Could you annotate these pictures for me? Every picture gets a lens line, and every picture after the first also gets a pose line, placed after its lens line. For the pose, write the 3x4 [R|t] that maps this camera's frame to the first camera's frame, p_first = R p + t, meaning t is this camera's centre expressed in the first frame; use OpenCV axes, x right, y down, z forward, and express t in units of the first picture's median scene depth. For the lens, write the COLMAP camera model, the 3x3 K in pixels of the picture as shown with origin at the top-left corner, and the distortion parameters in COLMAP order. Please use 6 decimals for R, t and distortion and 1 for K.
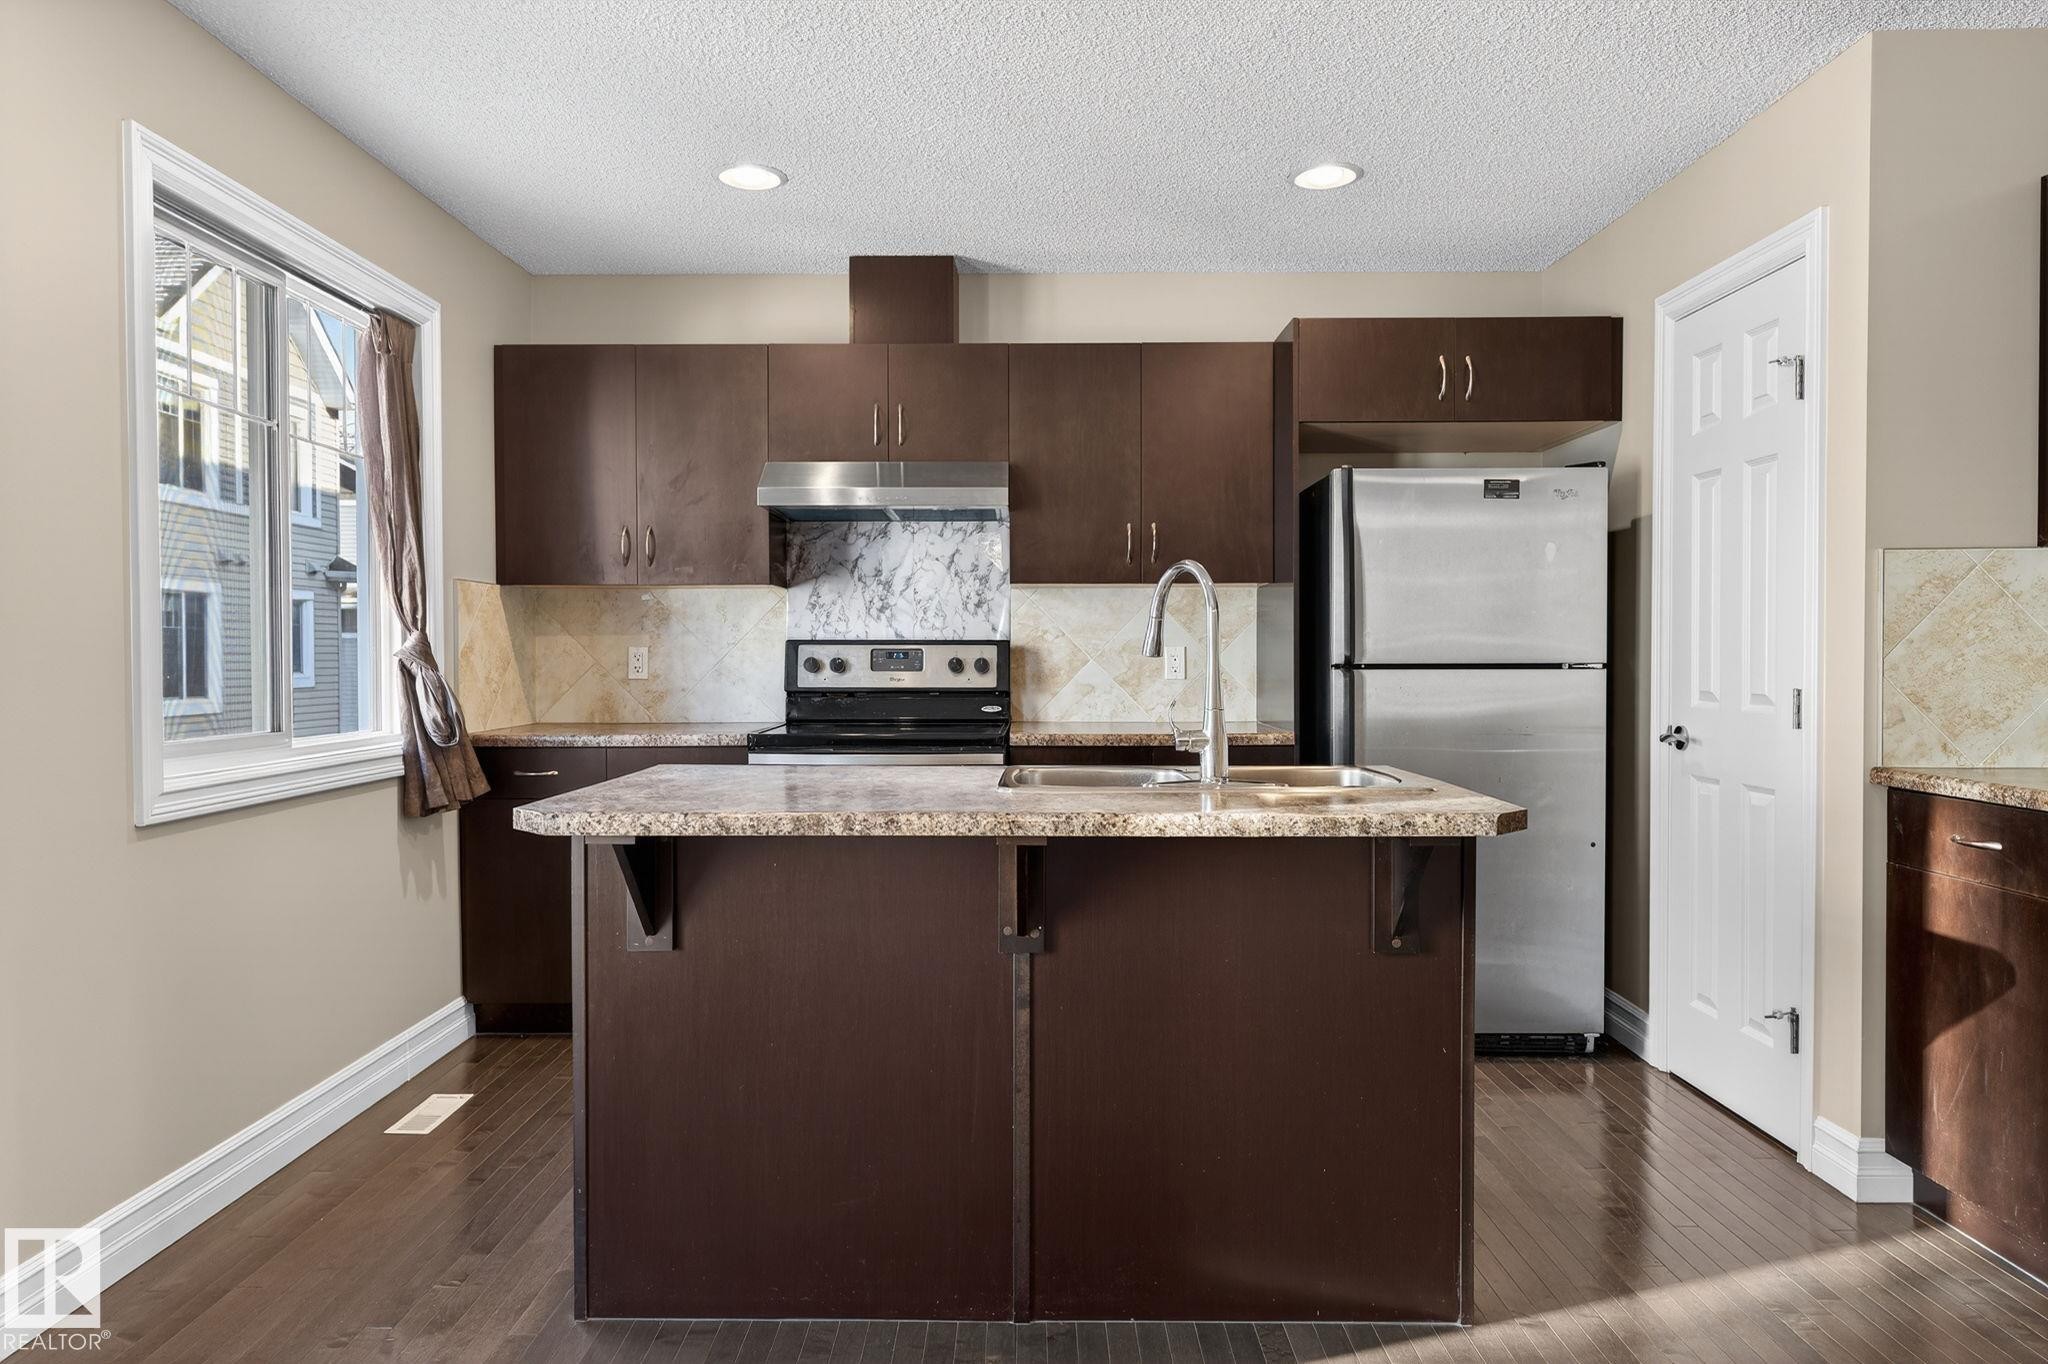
lens RADIAL K [[1343.1, 0, 1026.6], [0, 1343.1, 678.7], [0, 0, 1]] dist [0.002252, 0.000425]
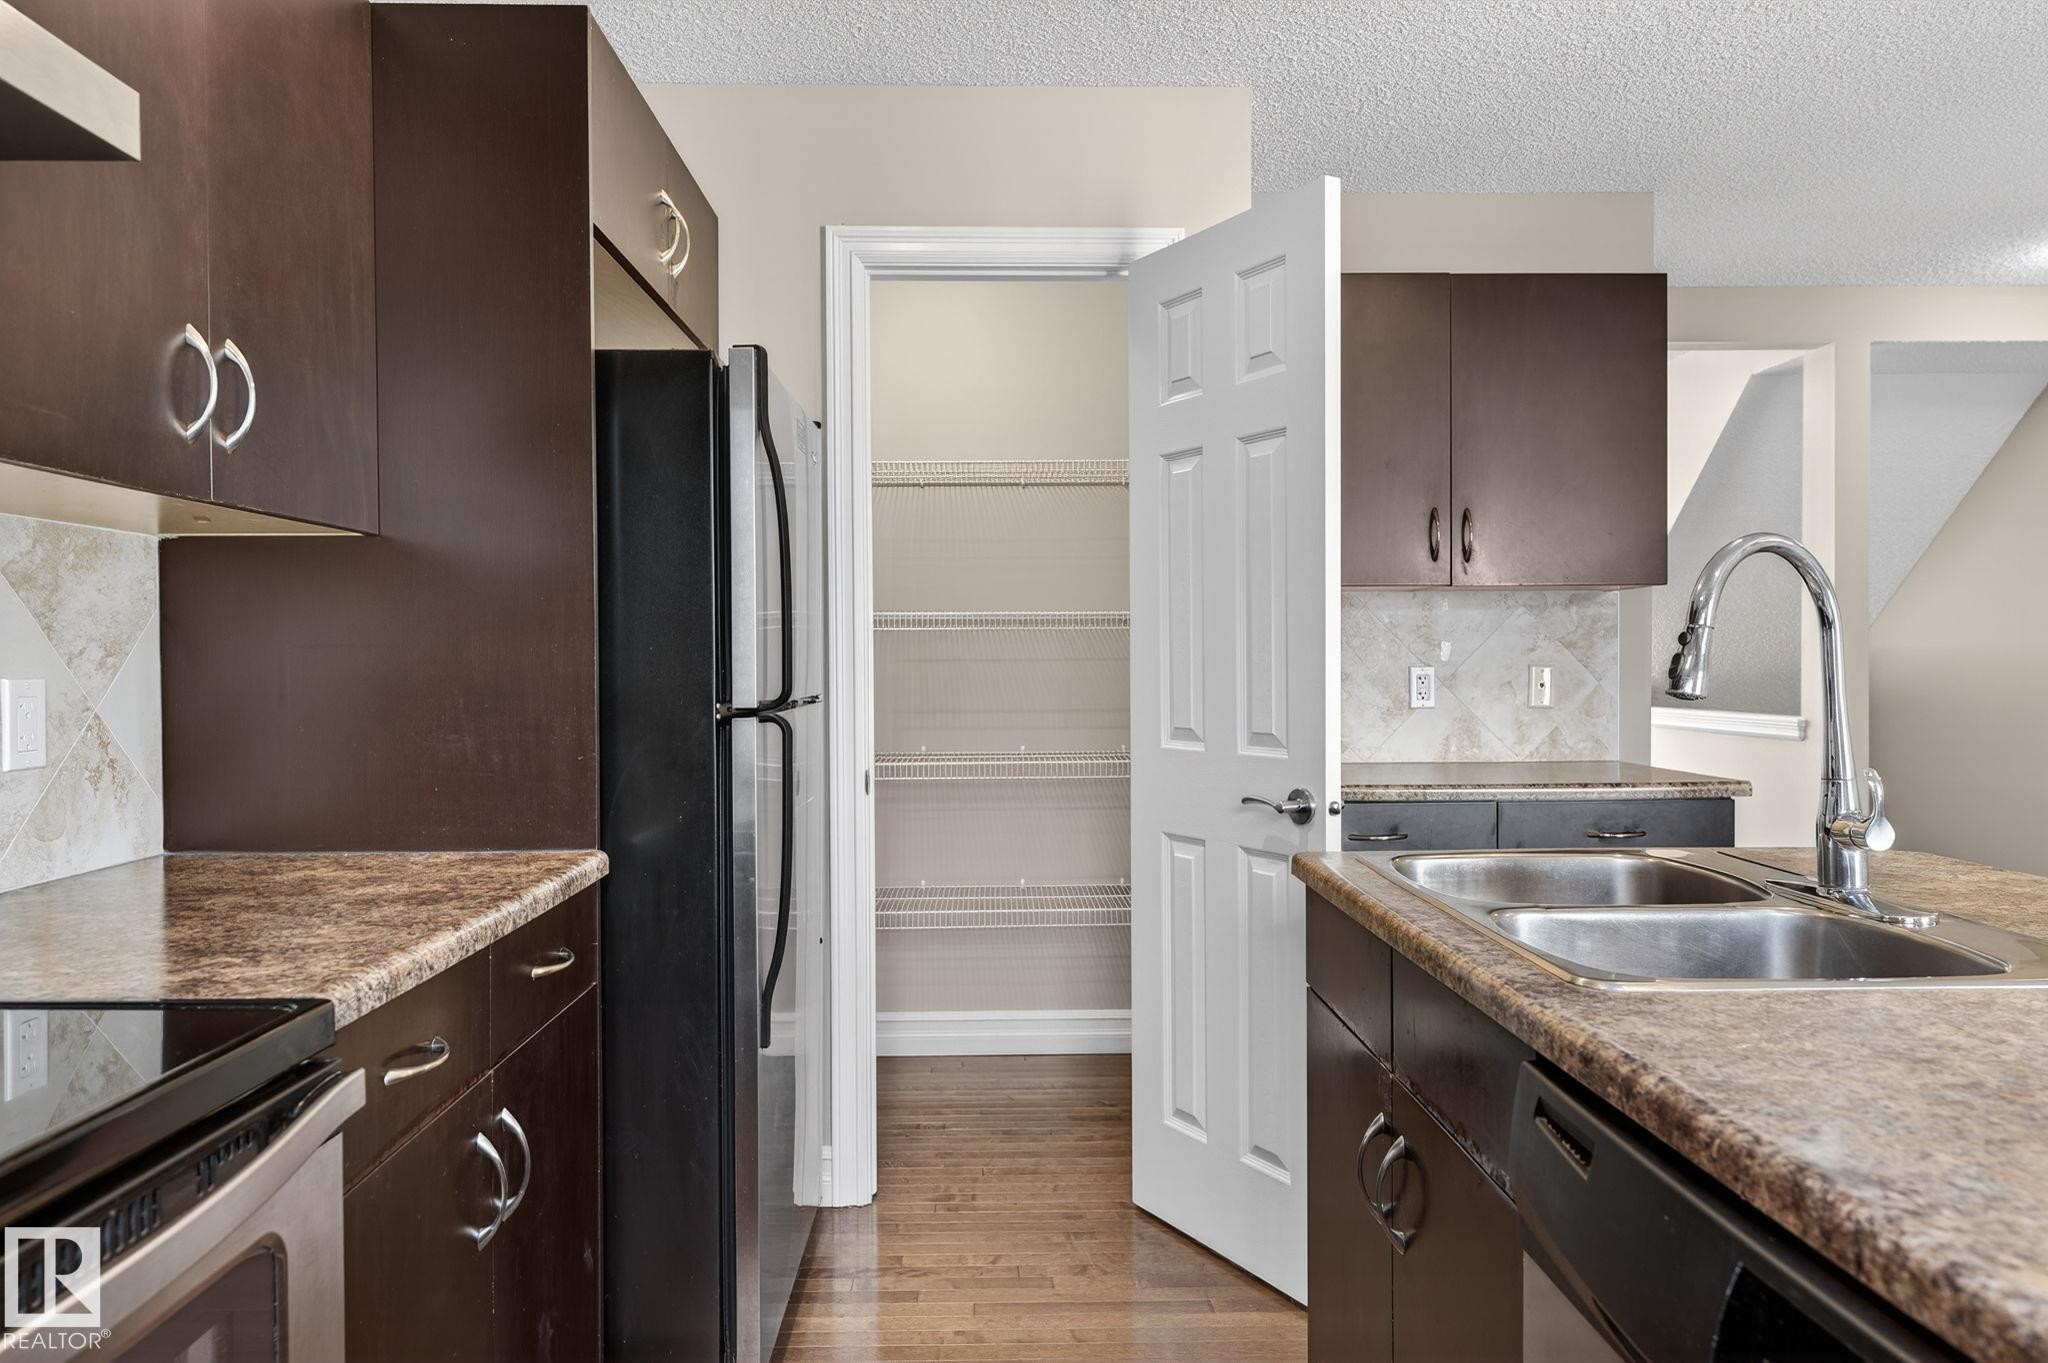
lens RADIAL K [[1343.1, 0, 1026.6], [0, 1343.1, 678.2], [0, 0, 1]] dist [0.002252, 0.000425]
pose [[-0.032096, -0.011307, 0.999421, -0.262741], [0.022515, 0.999674, 0.012032, -0.022620], [-0.999231, 0.022888, -0.031831, 0.756523]]
